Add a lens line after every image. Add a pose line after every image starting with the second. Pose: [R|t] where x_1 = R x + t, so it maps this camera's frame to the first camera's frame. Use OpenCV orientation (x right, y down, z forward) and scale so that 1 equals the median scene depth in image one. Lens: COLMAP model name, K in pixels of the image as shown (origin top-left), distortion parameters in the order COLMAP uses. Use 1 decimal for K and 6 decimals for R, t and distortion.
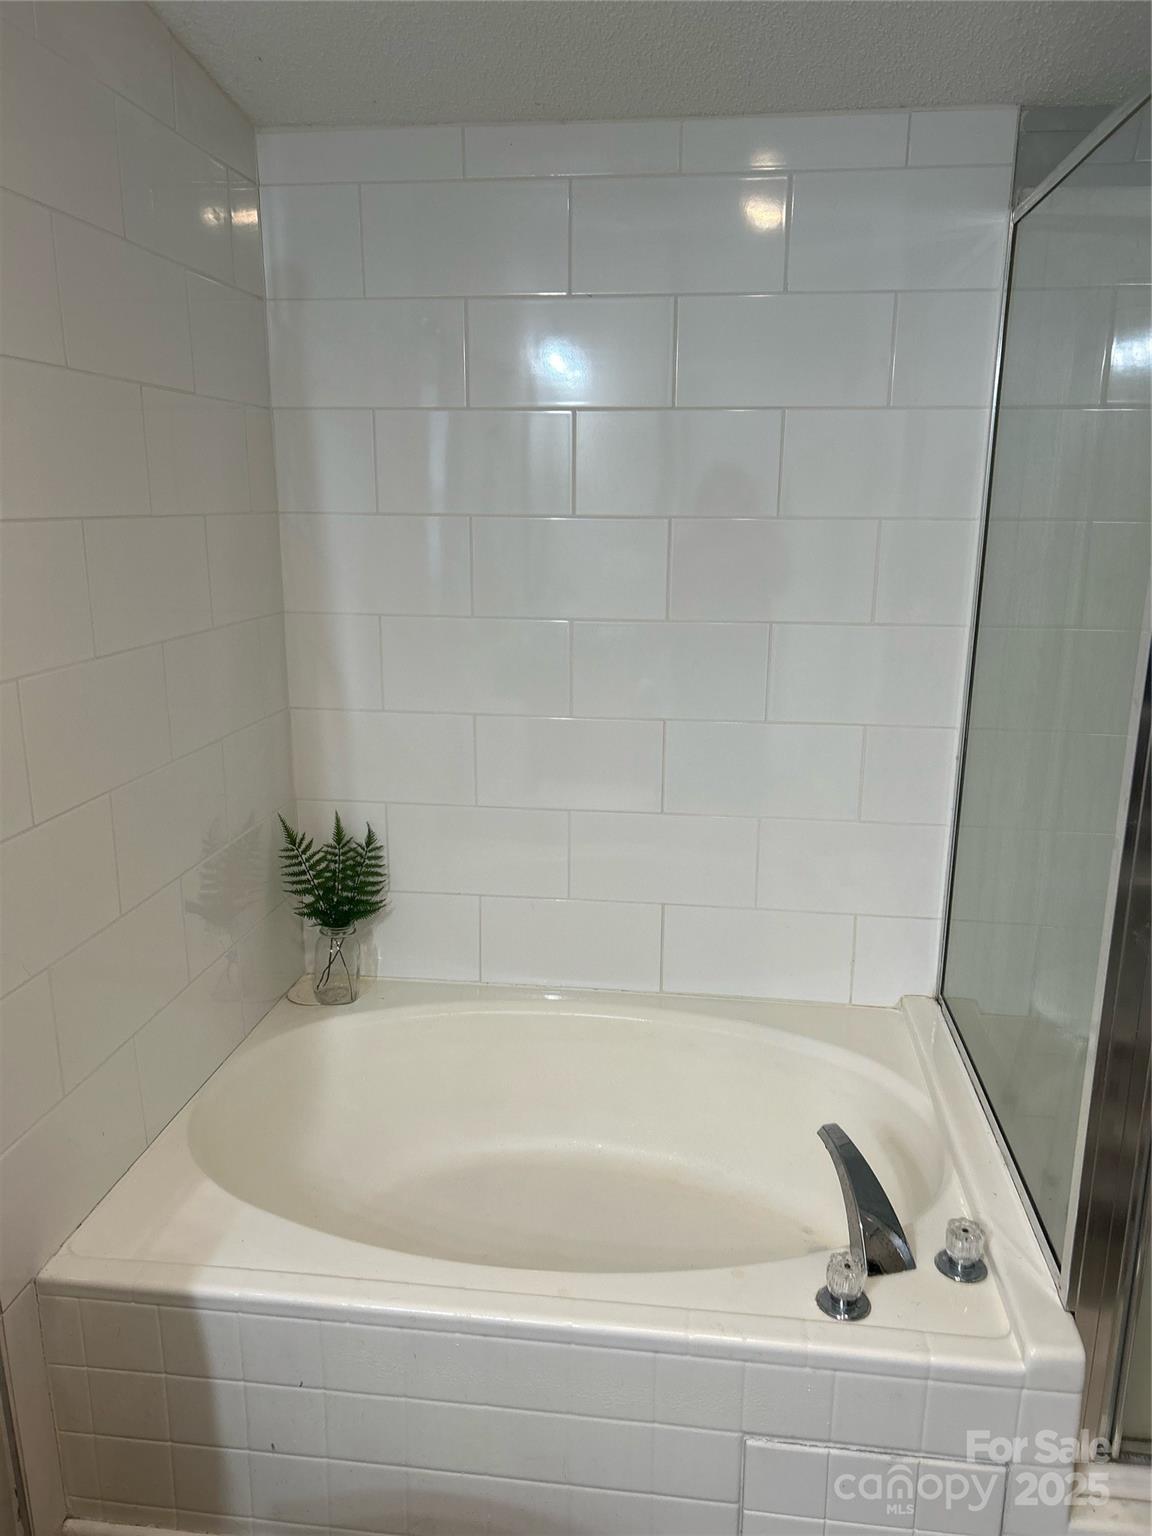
lens RADIAL K [[1161.8, 0, 567.9], [0, 1161.8, 773.2], [0, 0, 1]] dist [0.048656, 0.000323]
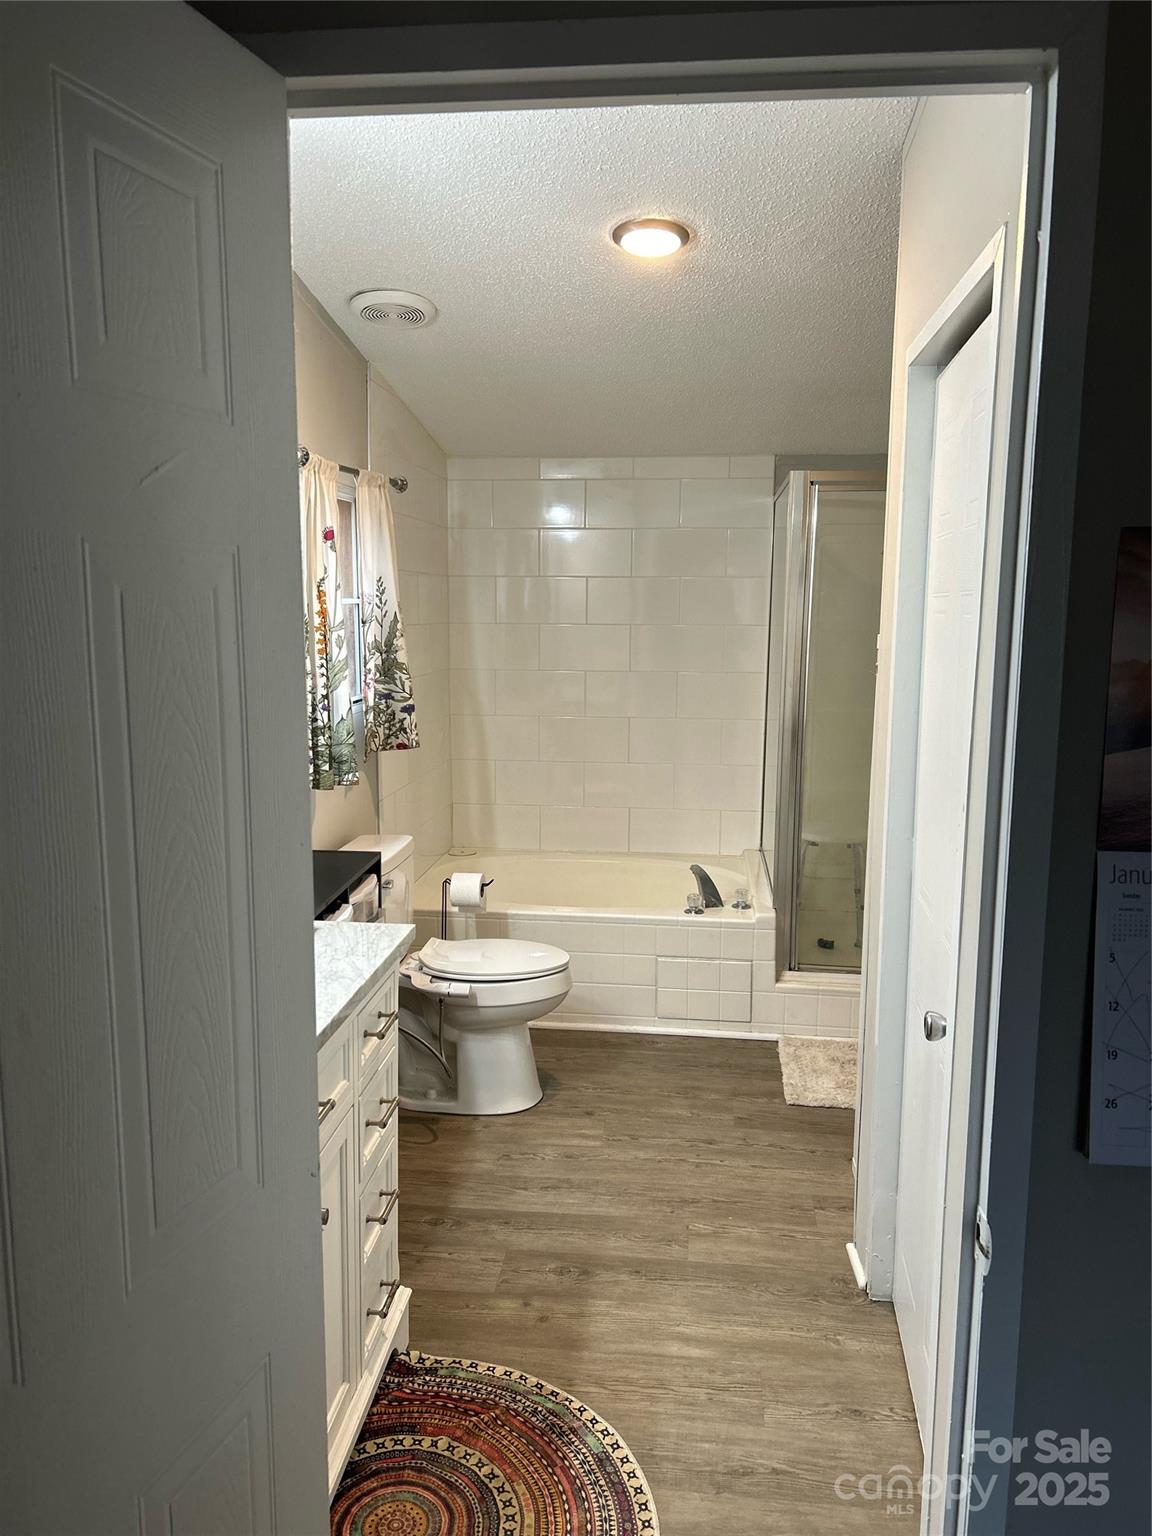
lens RADIAL K [[1161.8, 0, 577.2], [0, 1161.8, 765.0], [0, 0, 1]] dist [0.048656, 0.000323]
pose [[0.999777, -0.000591, 0.021112, -0.073393], [0.002846, 0.994263, -0.106926, 0.336328], [-0.020927, 0.106962, 0.994043, -1.389899]]
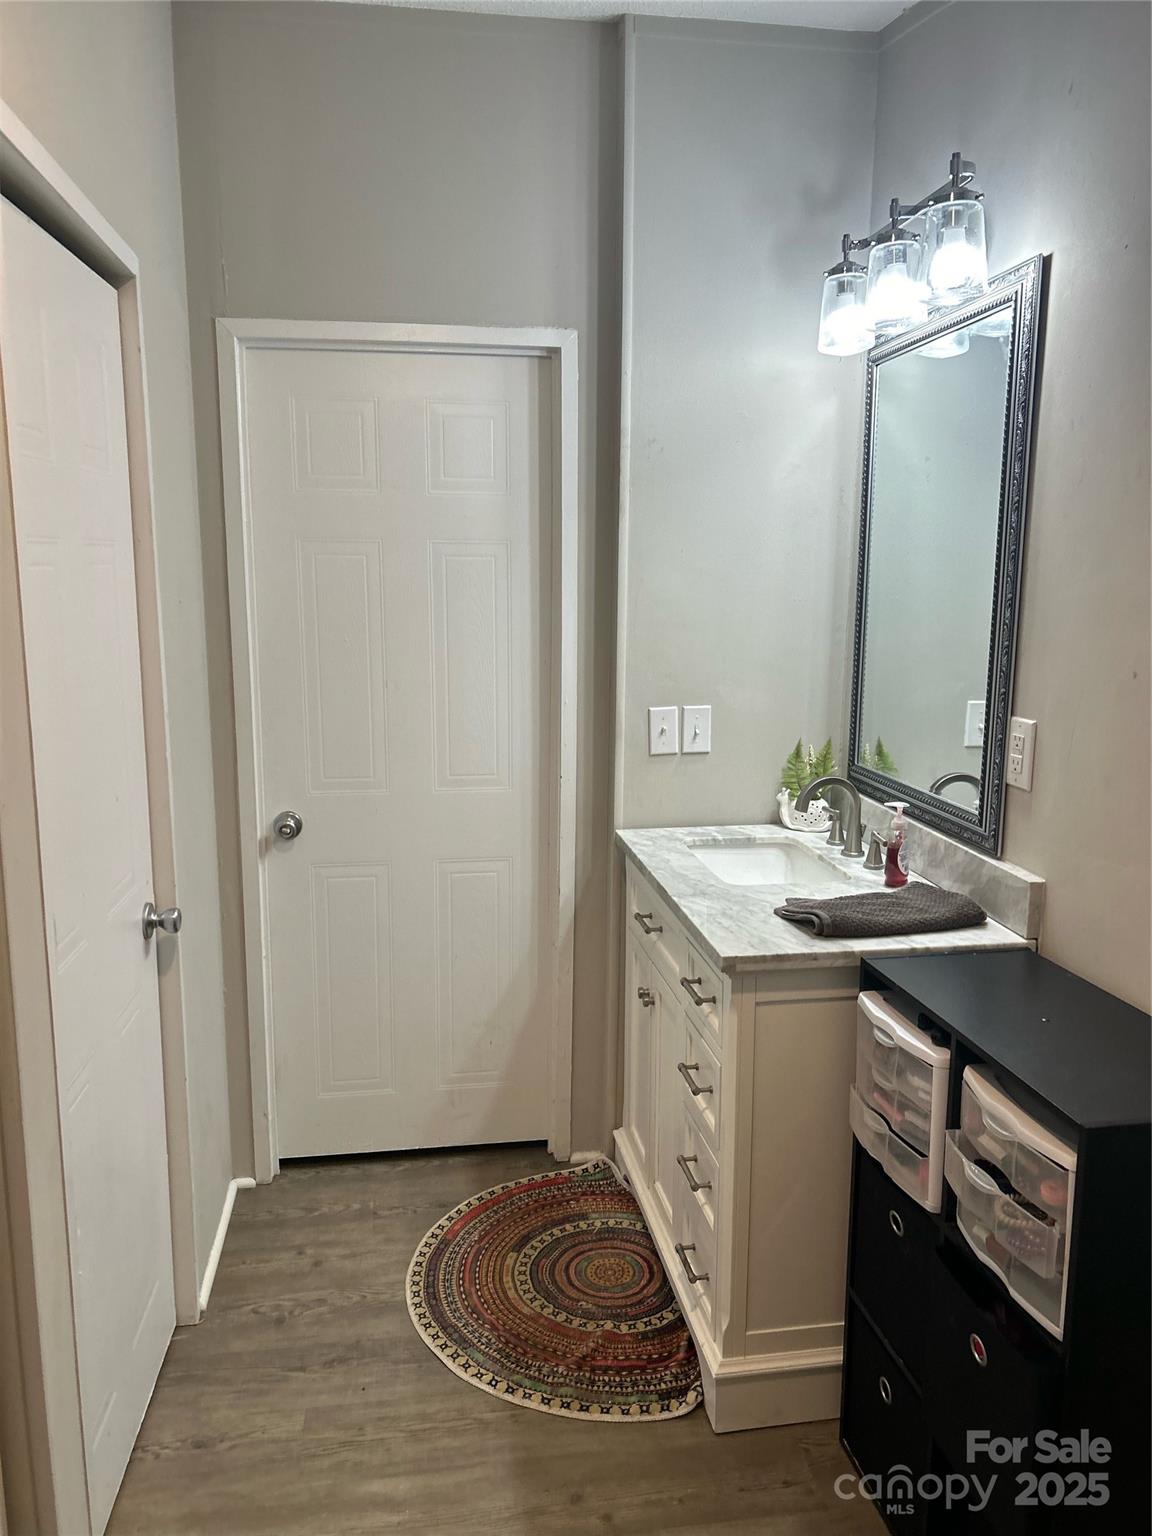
lens RADIAL K [[1161.8, 0, 572.5], [0, 1161.8, 765.7], [0, 0, 1]] dist [0.048656, 0.000323]
pose [[-0.959972, 0.038365, -0.277455, 0.556936], [-0.081055, 0.910141, 0.406292, -0.948664], [0.268111, 0.412518, -0.870601, 3.635025]]
